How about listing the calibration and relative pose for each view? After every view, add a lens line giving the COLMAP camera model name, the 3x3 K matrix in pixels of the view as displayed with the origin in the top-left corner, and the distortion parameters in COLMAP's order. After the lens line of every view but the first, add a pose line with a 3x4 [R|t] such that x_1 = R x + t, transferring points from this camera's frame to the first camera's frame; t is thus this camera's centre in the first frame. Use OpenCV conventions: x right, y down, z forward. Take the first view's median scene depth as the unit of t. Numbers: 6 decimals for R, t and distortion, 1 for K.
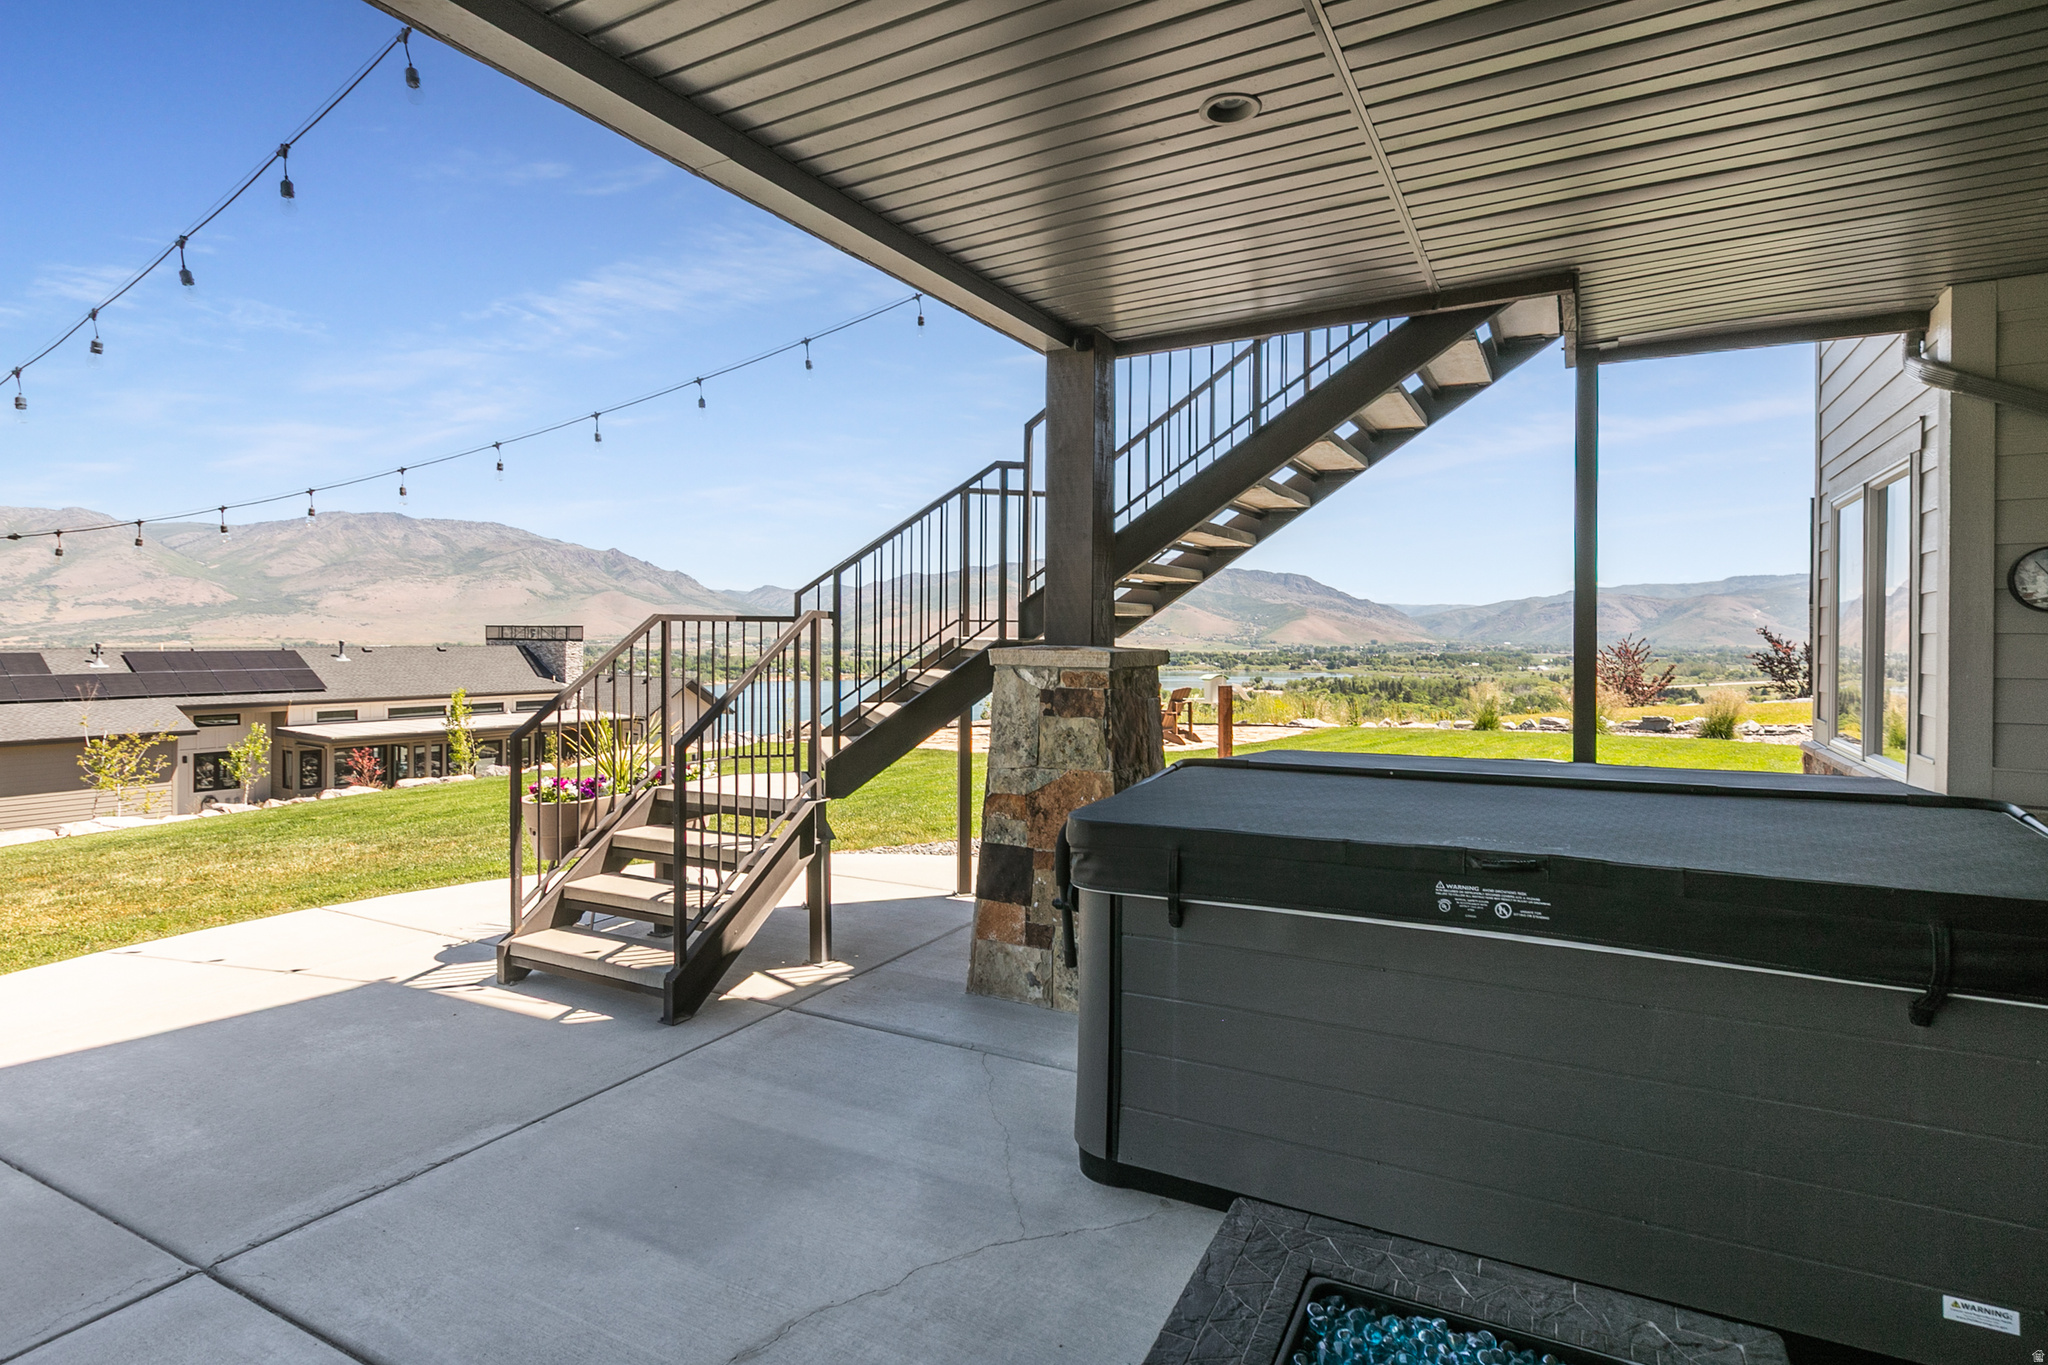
lens RADIAL K [[1043.9, 0, 1032.2], [0, 1043.9, 639.5], [0, 0, 1]] dist [0.002761, -0.001498]
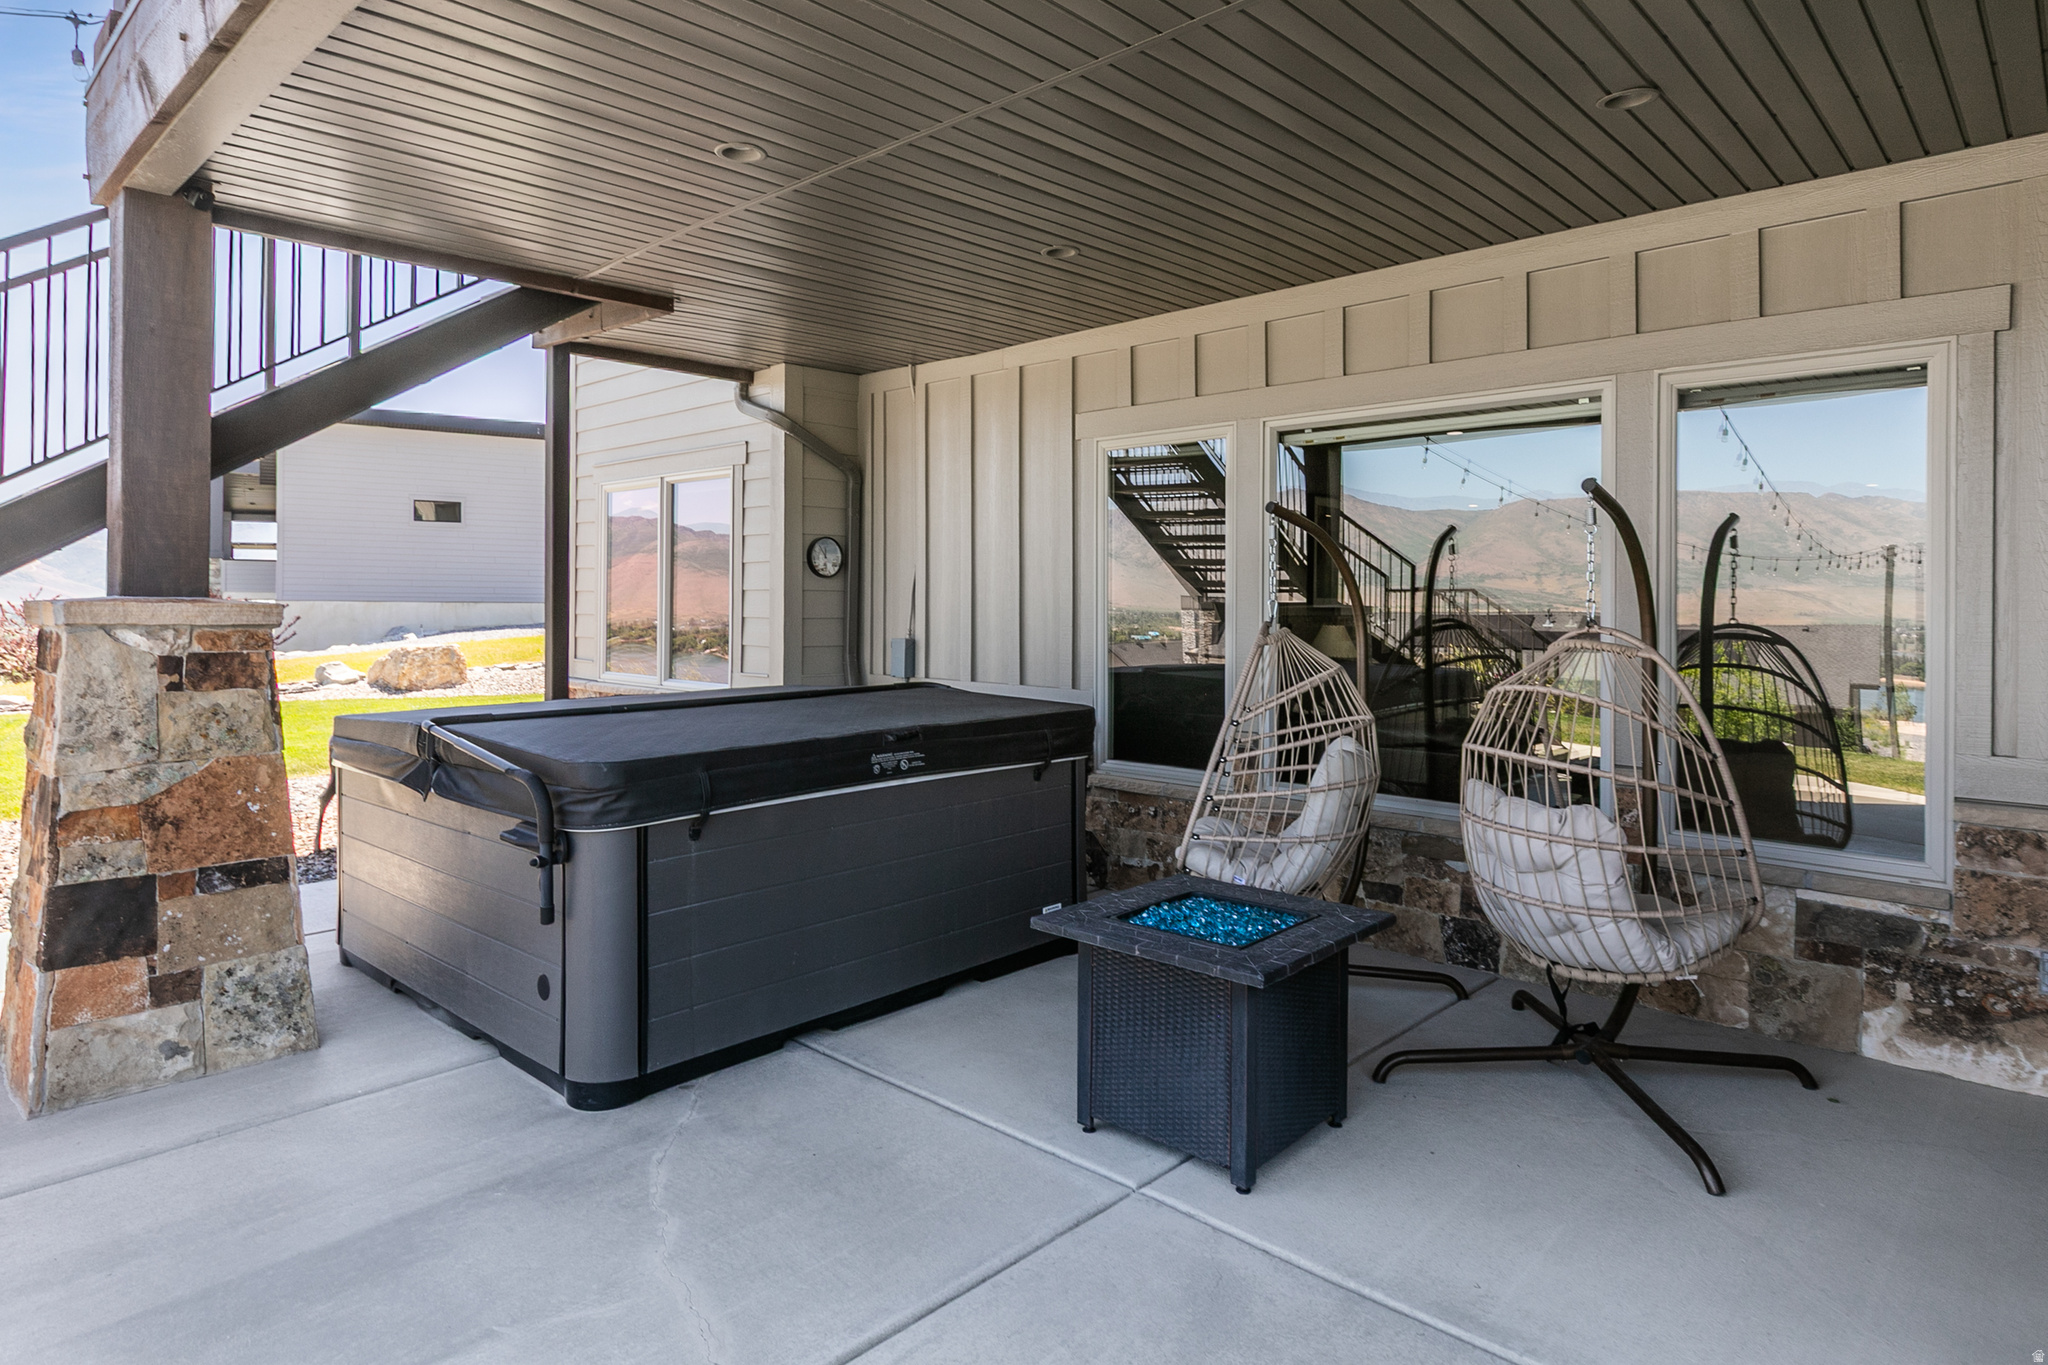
lens RADIAL K [[1163.8, 0, 1025.0], [0, 1163.8, 598.1], [0, 0, 1]] dist [0.002284, 0.001043]
pose [[0.258964, 0.001012, 0.965886, -0.630938], [-0.001981, 0.999998, -0.000517, 0.006053], [-0.965885, -0.001780, 0.258965, 0.201130]]
